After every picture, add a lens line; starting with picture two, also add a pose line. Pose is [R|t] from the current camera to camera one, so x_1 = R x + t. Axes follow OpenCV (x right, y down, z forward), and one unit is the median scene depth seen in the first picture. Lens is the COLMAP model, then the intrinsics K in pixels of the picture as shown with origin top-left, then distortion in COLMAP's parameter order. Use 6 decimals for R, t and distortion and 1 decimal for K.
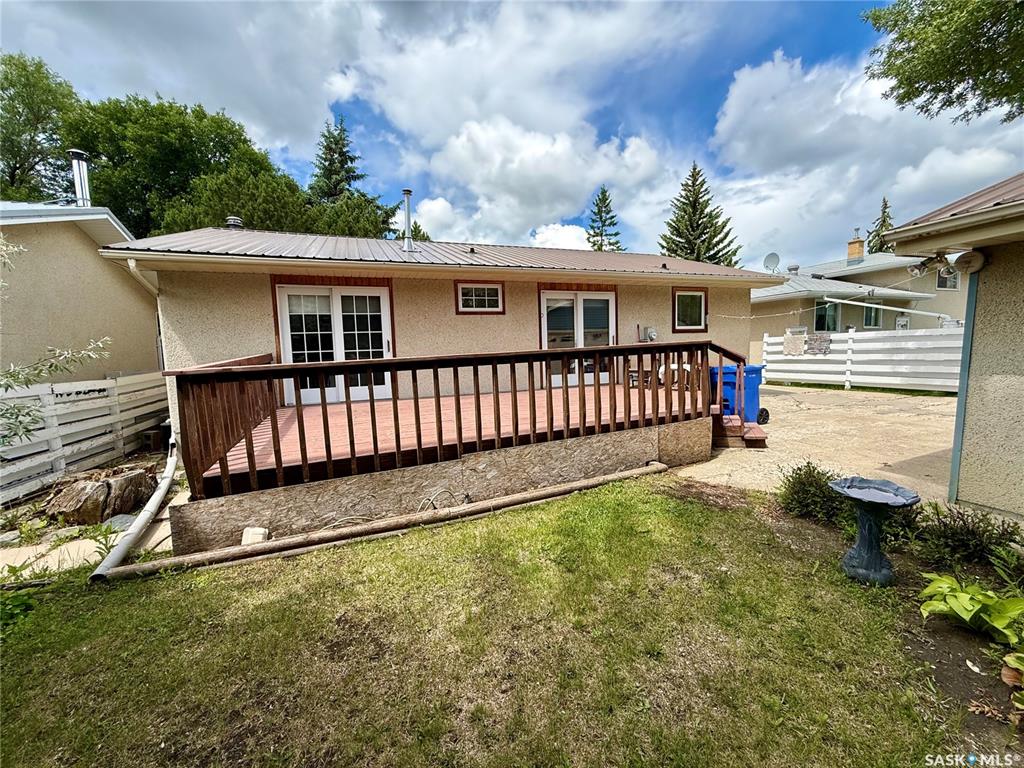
lens RADIAL K [[408.8, 0, 515.3], [0, 408.8, 389.8], [0, 0, 1]] dist [0.007833, -0.002663]
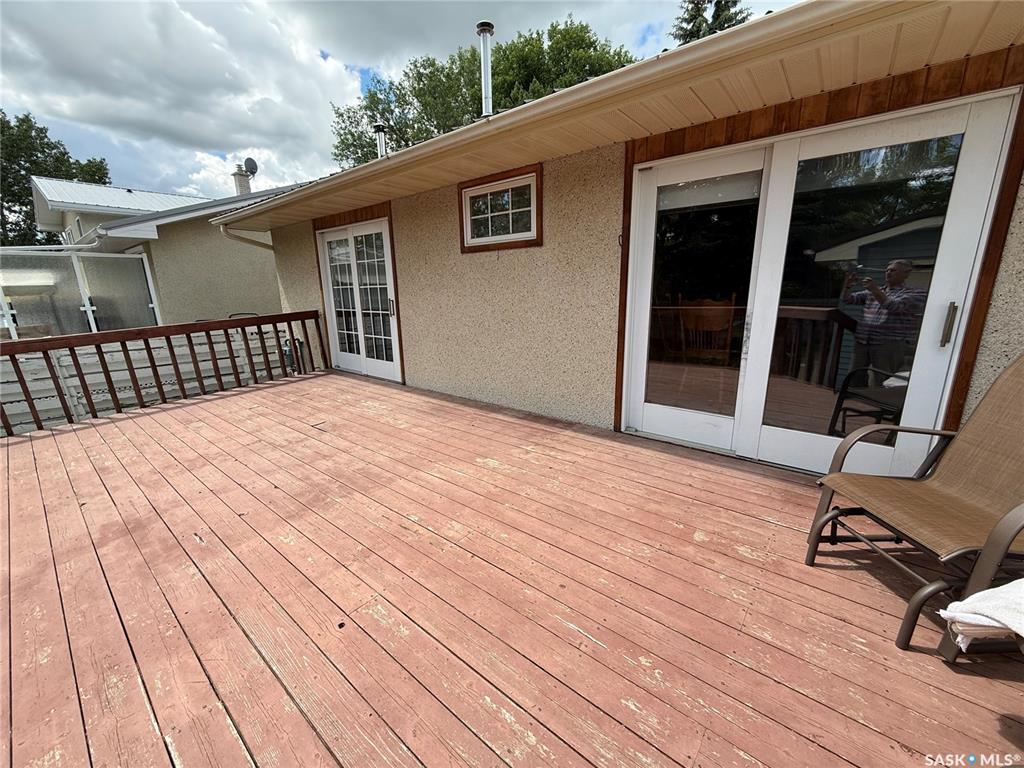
lens RADIAL K [[408.8, 0, 512.5], [0, 408.8, 390.8], [0, 0, 1]] dist [0.007833, -0.002663]
pose [[0.486806, 0.247842, -0.837612, 0.372523], [-0.066694, 0.966651, 0.247262, -0.141134], [0.870960, -0.064505, 0.487101, 0.755555]]
